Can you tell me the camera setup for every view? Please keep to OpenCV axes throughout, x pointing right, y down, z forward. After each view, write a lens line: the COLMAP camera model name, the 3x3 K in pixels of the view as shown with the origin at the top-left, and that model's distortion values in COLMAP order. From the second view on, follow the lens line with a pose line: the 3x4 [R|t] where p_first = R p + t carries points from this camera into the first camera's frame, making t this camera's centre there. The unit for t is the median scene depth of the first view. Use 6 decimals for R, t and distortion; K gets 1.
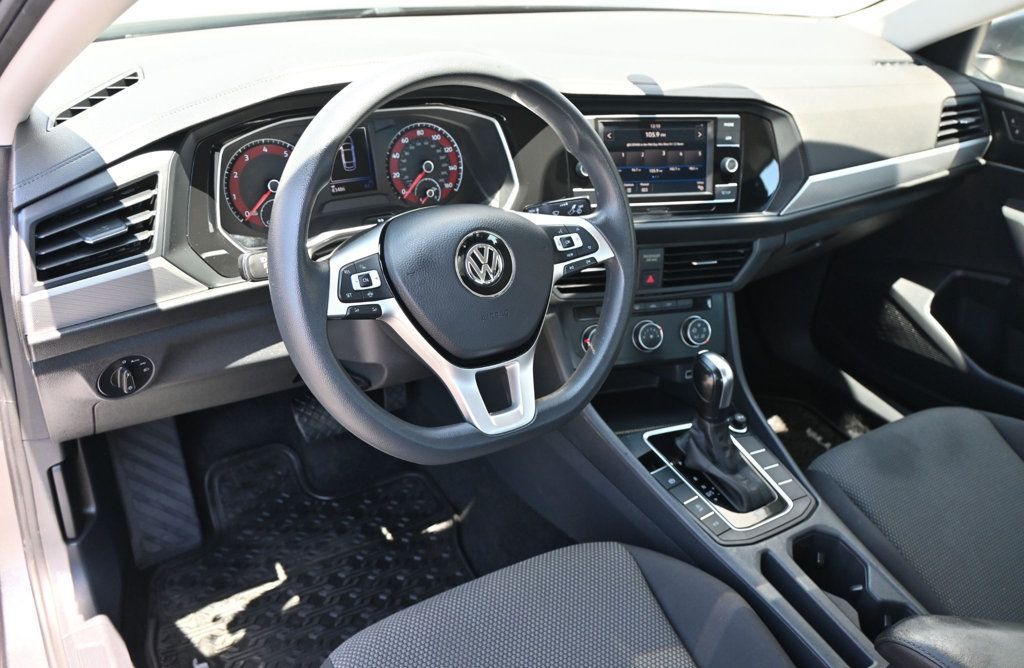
lens RADIAL K [[911.3, 0, 513.2], [0, 911.3, 311.4], [0, 0, 1]] dist [0.002799, -0.183861]
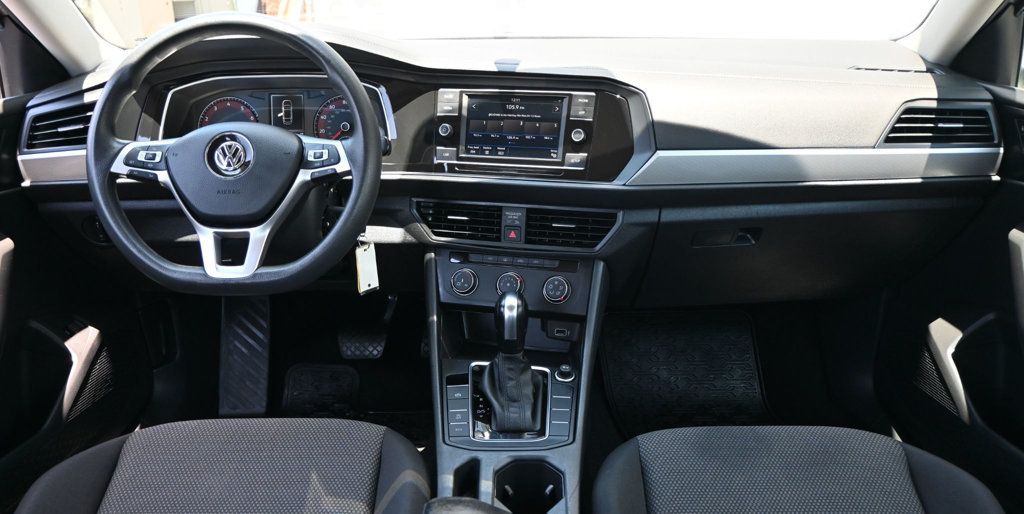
lens RADIAL K [[794.6, 0, 509.7], [0, 794.6, 326.2], [0, 0, 1]] dist [-0.057706, -0.002364]
pose [[0.829670, 0.135990, -0.541437, 0.735679], [-0.188391, 0.981185, -0.042241, 0.126605], [0.525506, 0.137048, 0.839679, 0.176634]]
